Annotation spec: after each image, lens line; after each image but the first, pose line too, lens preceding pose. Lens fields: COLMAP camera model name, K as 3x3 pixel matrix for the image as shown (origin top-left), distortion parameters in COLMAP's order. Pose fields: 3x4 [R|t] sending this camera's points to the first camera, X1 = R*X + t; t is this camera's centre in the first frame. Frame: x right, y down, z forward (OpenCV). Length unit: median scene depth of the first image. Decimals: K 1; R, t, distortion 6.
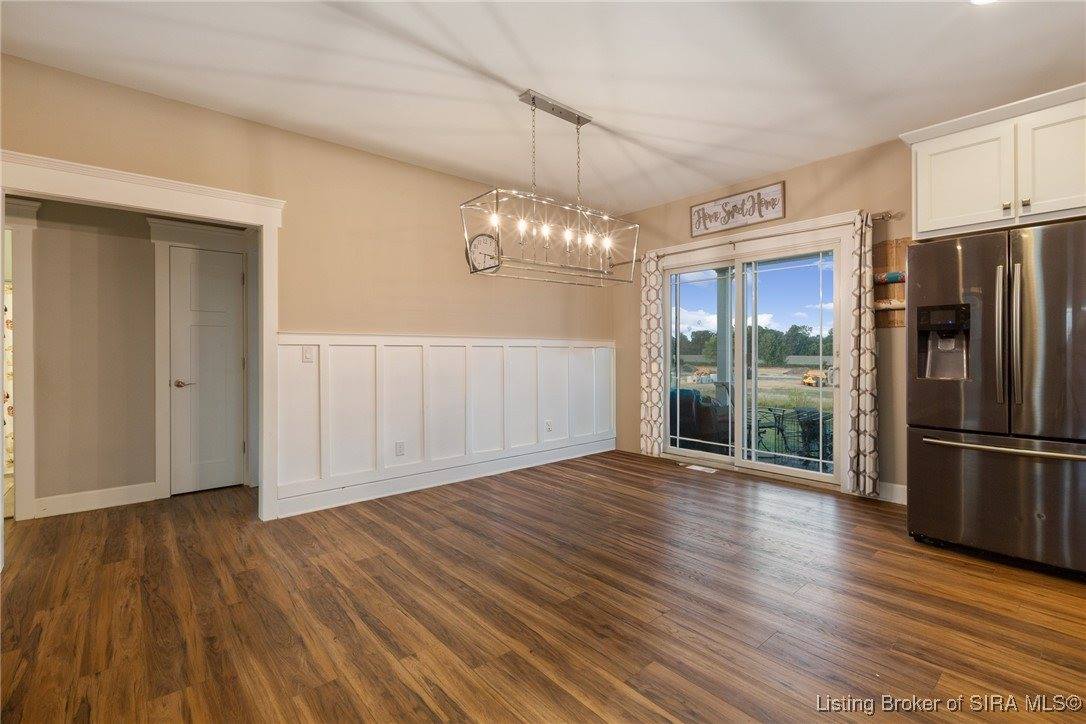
lens RADIAL K [[492.7, 0, 554.8], [0, 492.7, 348.6], [0, 0, 1]] dist [0.004209, -0.000312]
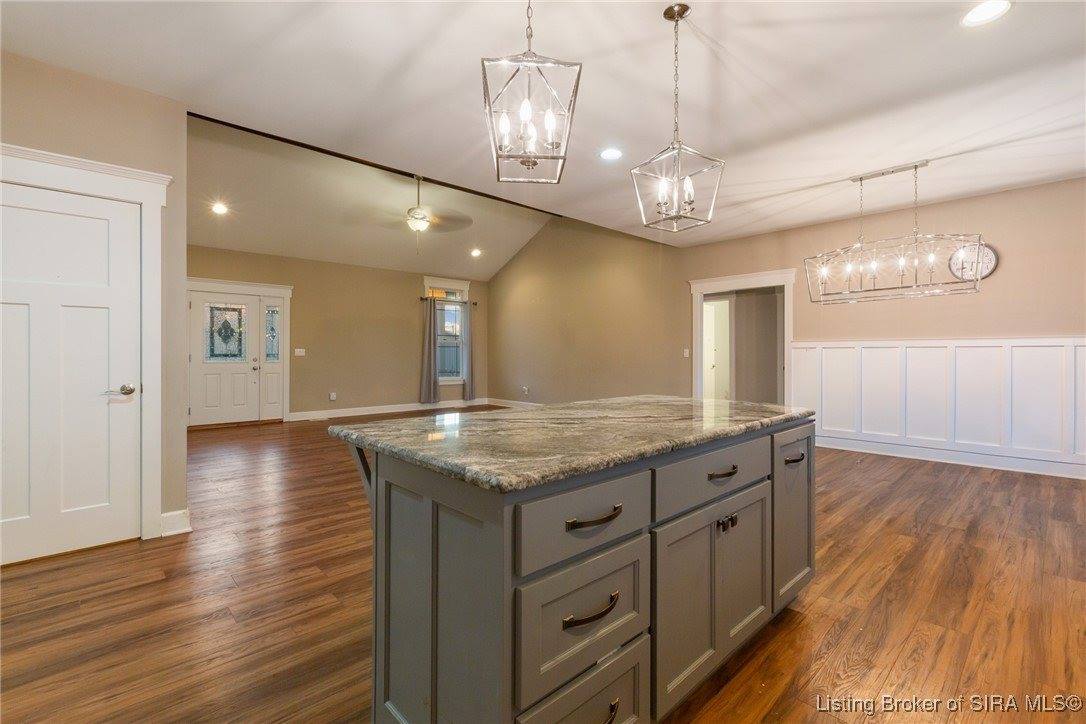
lens RADIAL K [[492.7, 0, 543.9], [0, 492.7, 355.9], [0, 0, 1]] dist [0.004209, -0.000312]
pose [[0.027592, 0.014827, -0.999509, 1.164179], [0.009838, 0.999838, 0.015104, -0.011195], [0.999571, -0.010250, 0.027442, 0.014919]]
